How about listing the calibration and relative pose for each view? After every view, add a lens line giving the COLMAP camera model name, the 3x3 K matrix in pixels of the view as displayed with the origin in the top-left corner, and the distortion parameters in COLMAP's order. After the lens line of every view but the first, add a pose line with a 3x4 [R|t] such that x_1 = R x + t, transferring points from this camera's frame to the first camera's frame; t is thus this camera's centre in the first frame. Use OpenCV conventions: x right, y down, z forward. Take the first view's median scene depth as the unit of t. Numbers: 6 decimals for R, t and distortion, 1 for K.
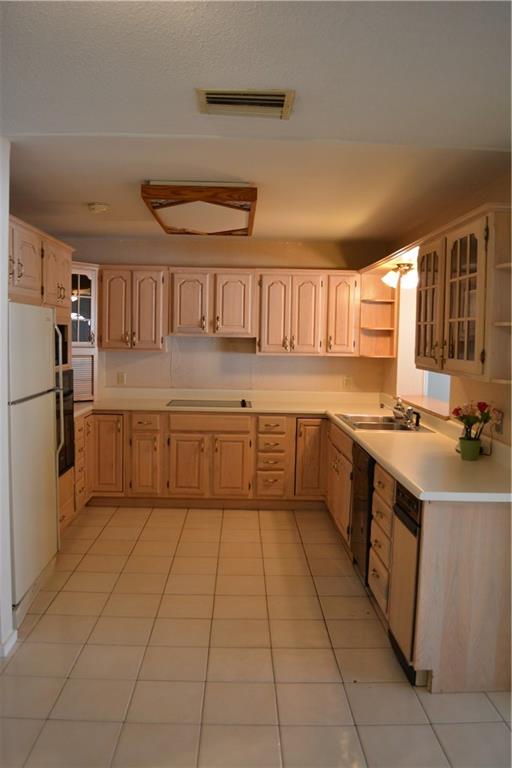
lens RADIAL K [[610.2, 0, 256.0], [0, 610.2, 384.0], [0, 0, 1]] dist [-0.089655, -0.001283]
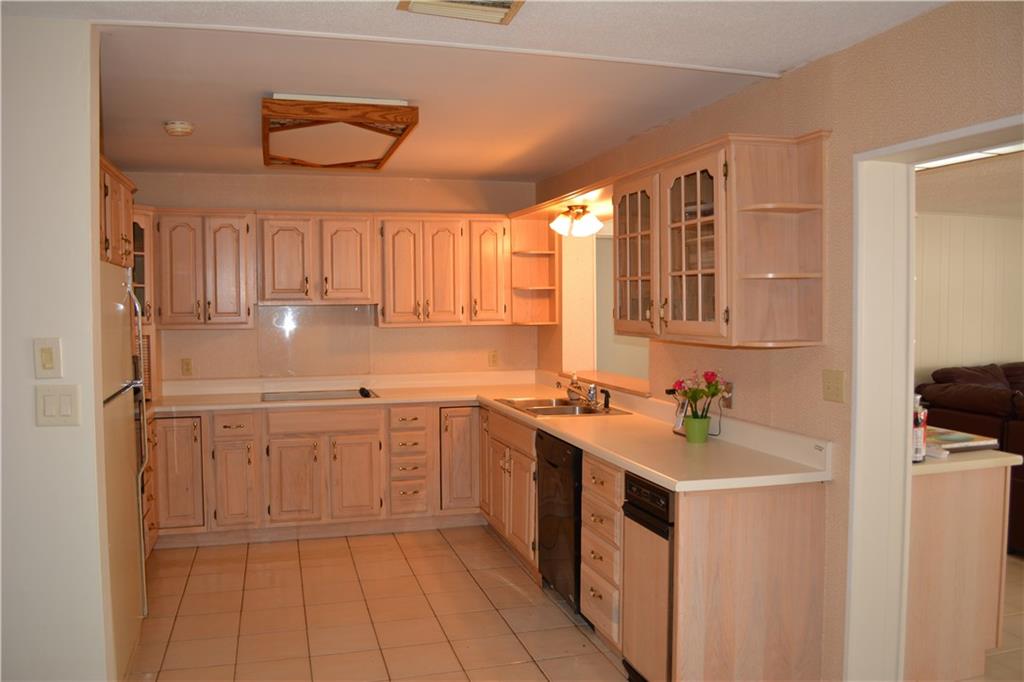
lens RADIAL K [[813.6, 0, 512.0], [0, 813.6, 341.0], [0, 0, 1]] dist [-0.089655, -0.001283]
pose [[0.966461, -0.038570, 0.253902, -0.100815], [0.046421, 0.998609, -0.025001, 0.002019], [-0.252584, 0.035949, 0.966907, -0.005636]]
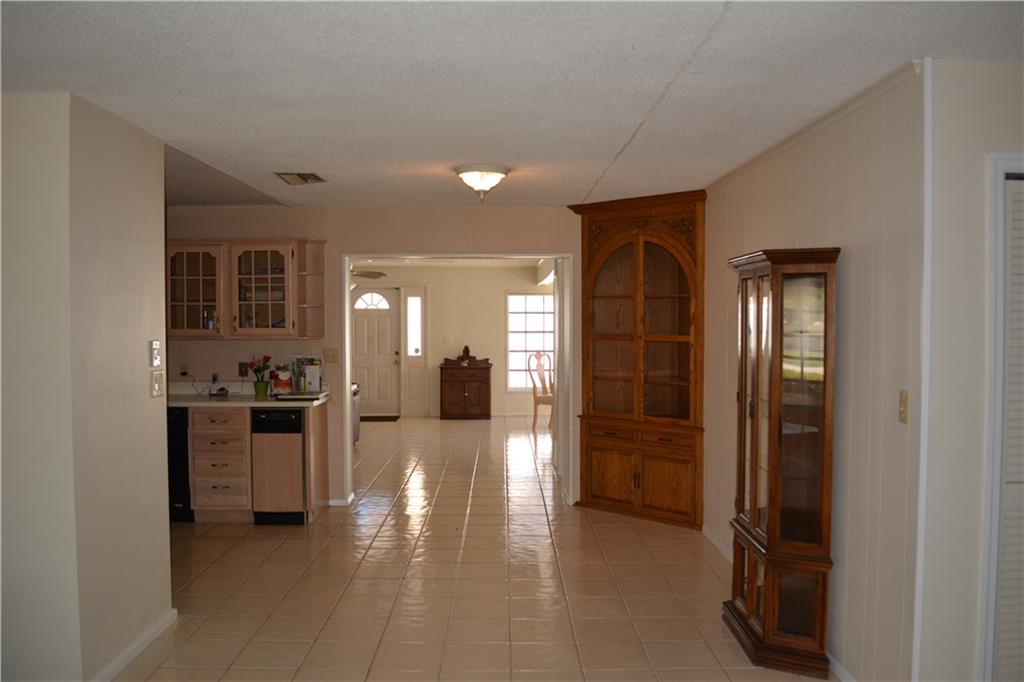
lens RADIAL K [[813.6, 0, 512.0], [0, 813.6, 341.0], [0, 0, 1]] dist [-0.089655, -0.001283]
pose [[0.015191, -0.053842, 0.998434, -0.943253], [0.078269, 0.995549, 0.052495, -0.035684], [-0.996817, 0.077349, 0.019337, 0.167540]]
